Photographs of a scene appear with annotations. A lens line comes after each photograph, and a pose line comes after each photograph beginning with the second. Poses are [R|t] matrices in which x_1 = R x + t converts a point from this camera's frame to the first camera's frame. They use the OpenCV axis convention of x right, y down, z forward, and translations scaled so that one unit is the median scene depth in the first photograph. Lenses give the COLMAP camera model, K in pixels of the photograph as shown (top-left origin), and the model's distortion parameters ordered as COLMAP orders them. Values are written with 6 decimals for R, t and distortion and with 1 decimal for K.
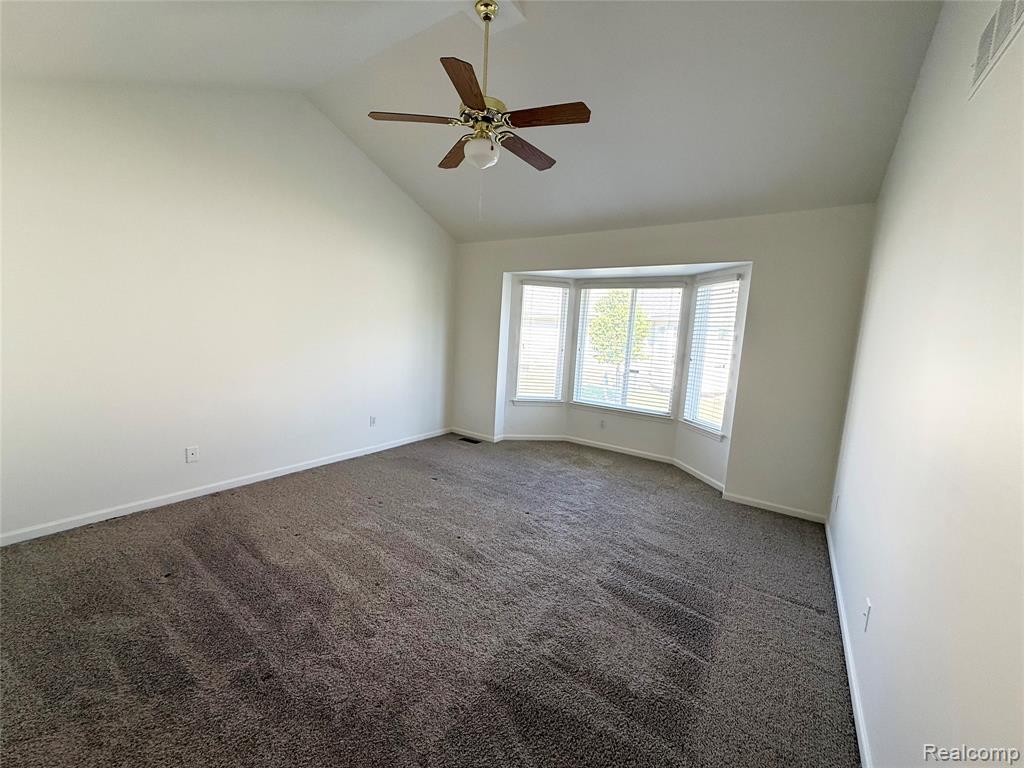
lens RADIAL K [[409.0, 0, 509.9], [0, 409.0, 383.3], [0, 0, 1]] dist [0.001031, 0.000296]
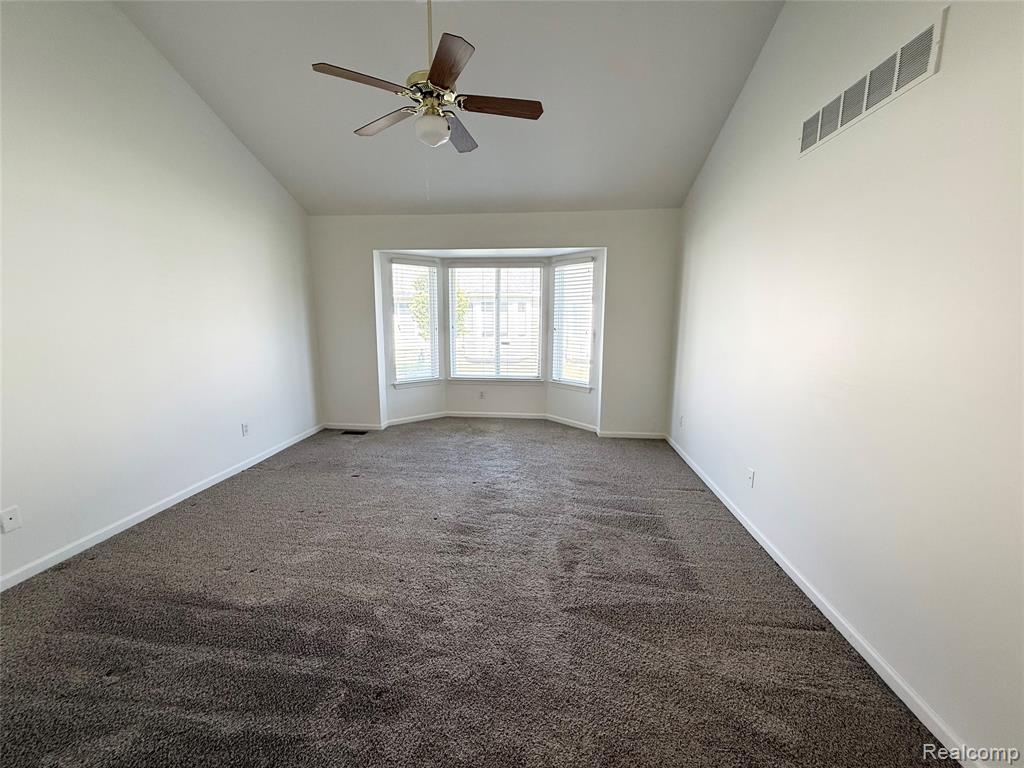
lens RADIAL K [[409.0, 0, 509.9], [0, 409.0, 383.3], [0, 0, 1]] dist [0.001031, 0.000296]
pose [[0.871848, -0.129539, 0.472334, -0.281155], [0.104021, 0.991362, 0.079878, -0.011855], [-0.478602, -0.020509, 0.877792, 0.021753]]
